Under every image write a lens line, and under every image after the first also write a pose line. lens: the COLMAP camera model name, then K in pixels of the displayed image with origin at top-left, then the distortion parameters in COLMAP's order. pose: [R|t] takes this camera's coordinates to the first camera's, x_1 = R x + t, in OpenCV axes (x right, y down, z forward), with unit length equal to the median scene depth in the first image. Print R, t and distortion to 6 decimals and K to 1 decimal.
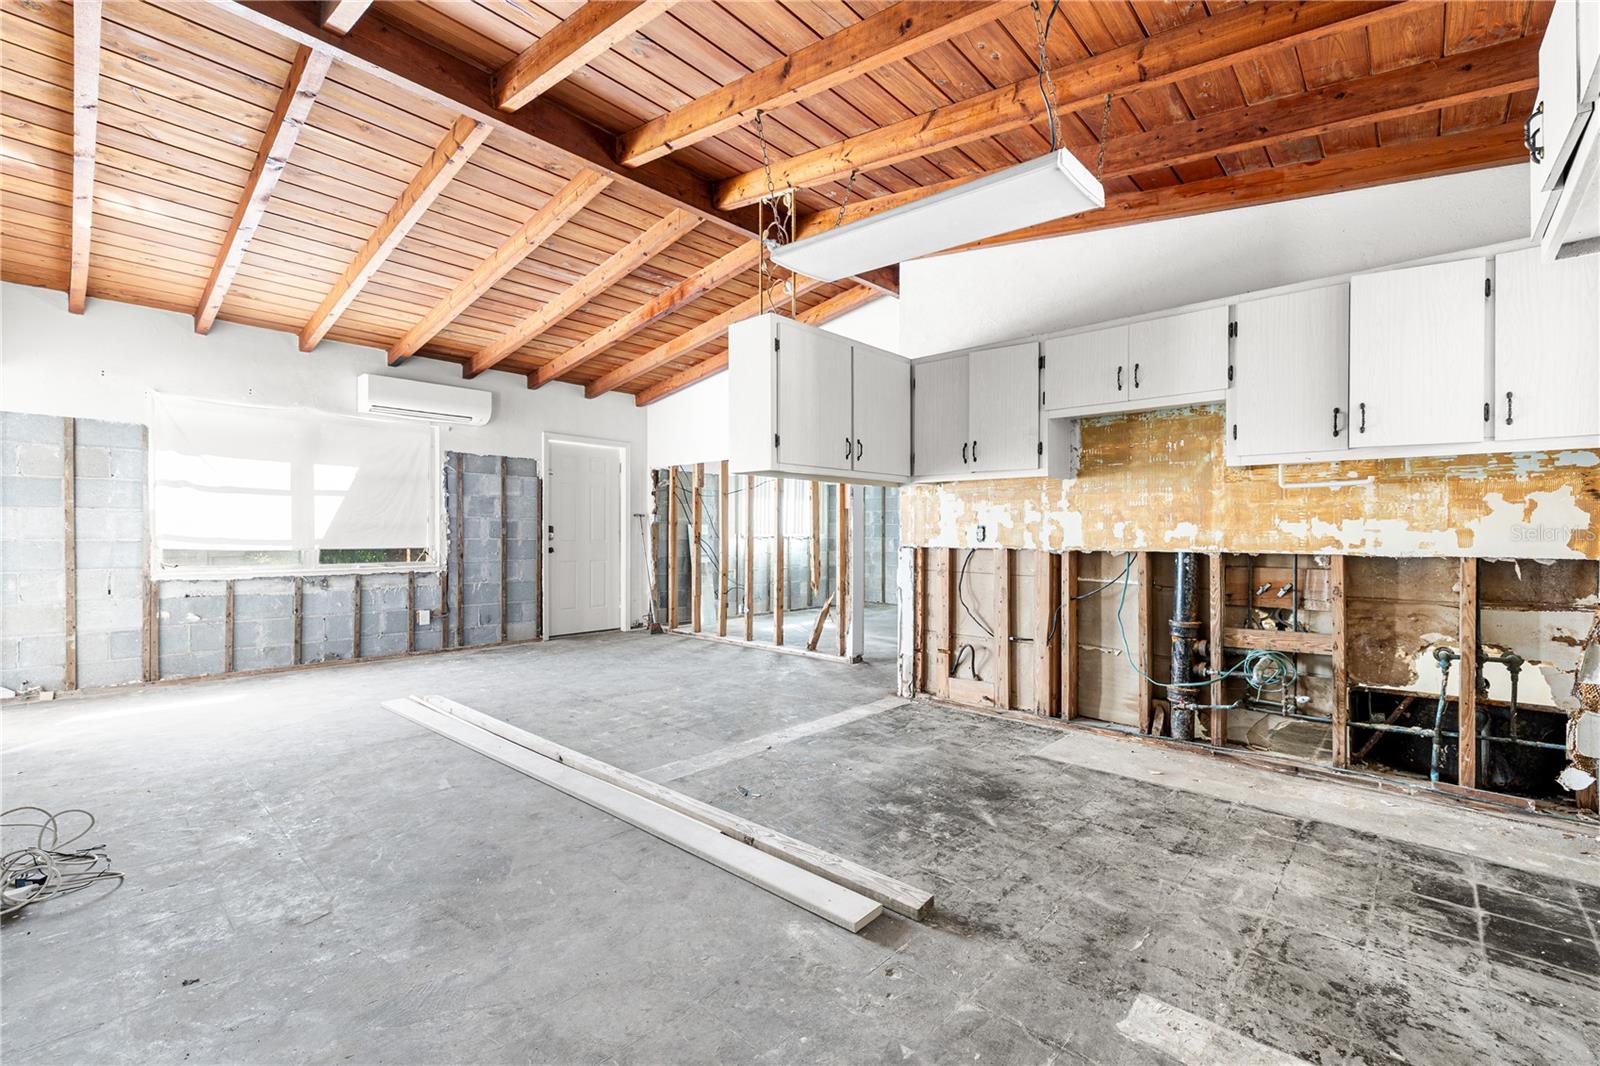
lens RADIAL K [[683.8, 0, 800.0], [0, 683.8, 533.0], [0, 0, 1]] dist [0.001348, -0.000038]
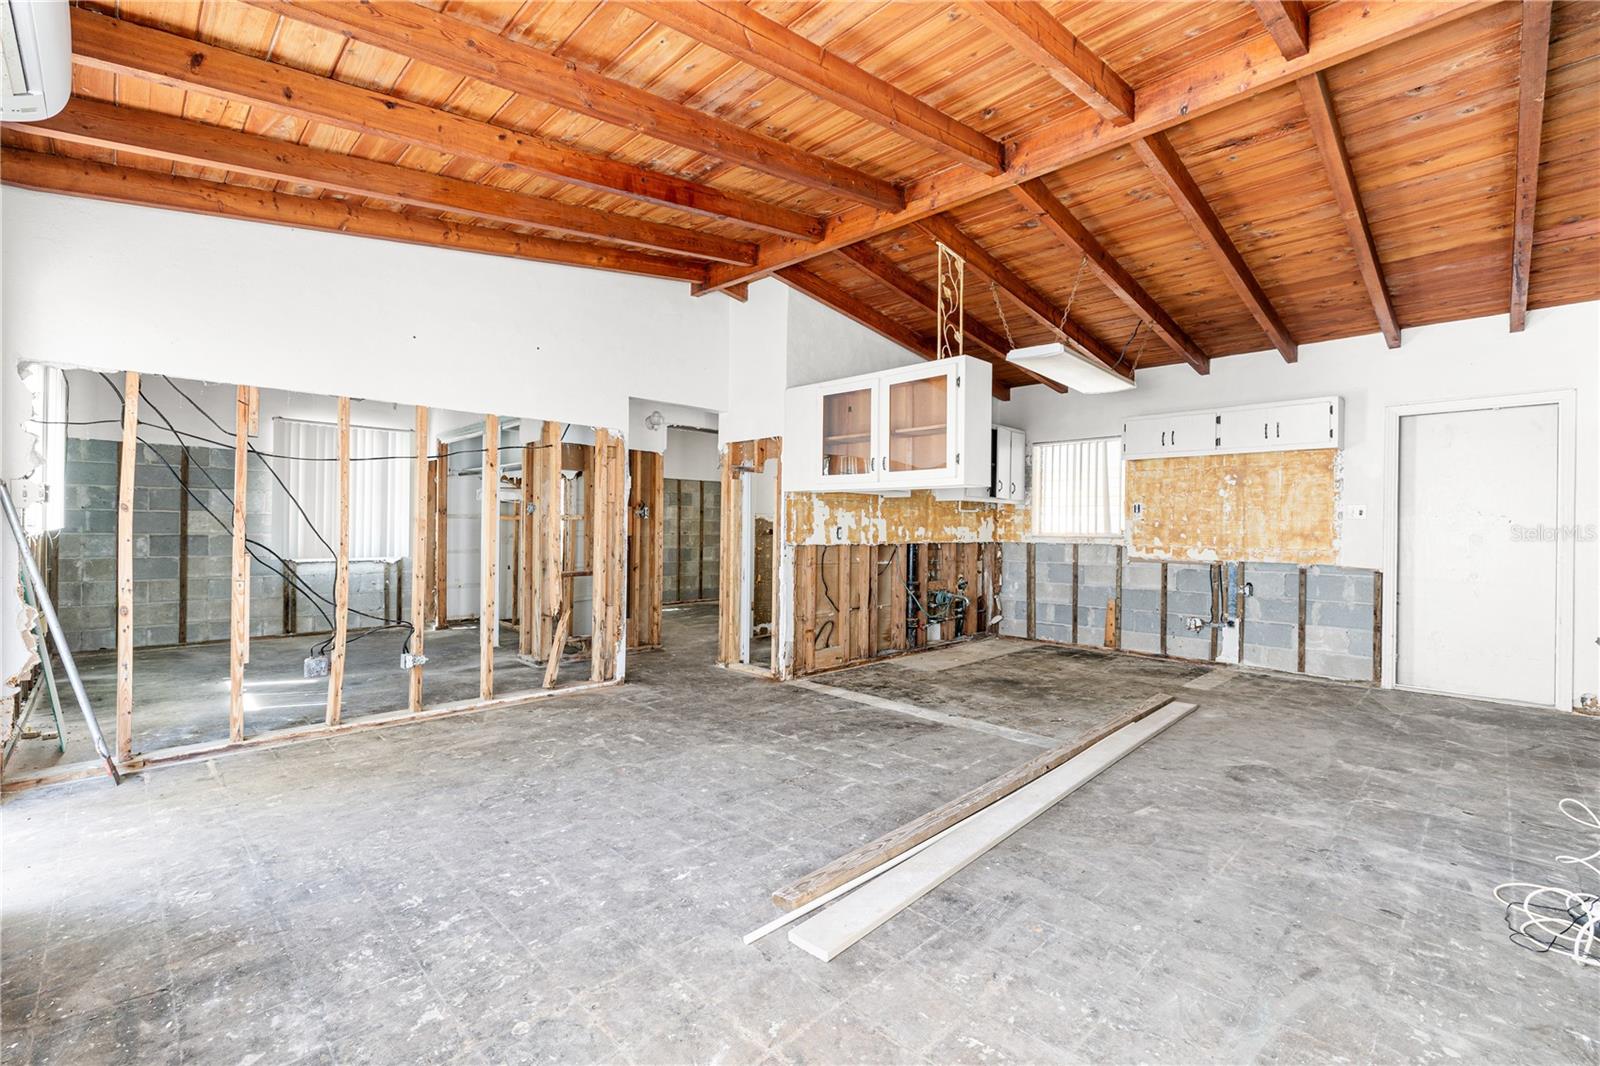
lens RADIAL K [[683.8, 0, 800.0], [0, 683.8, 533.0], [0, 0, 1]] dist [0.001348, -0.000038]
pose [[0.047242, -0.005735, 0.998867, -1.105321], [-0.004716, 0.999971, 0.005964, -0.007598], [-0.998872, -0.004992, 0.047214, 1.078718]]
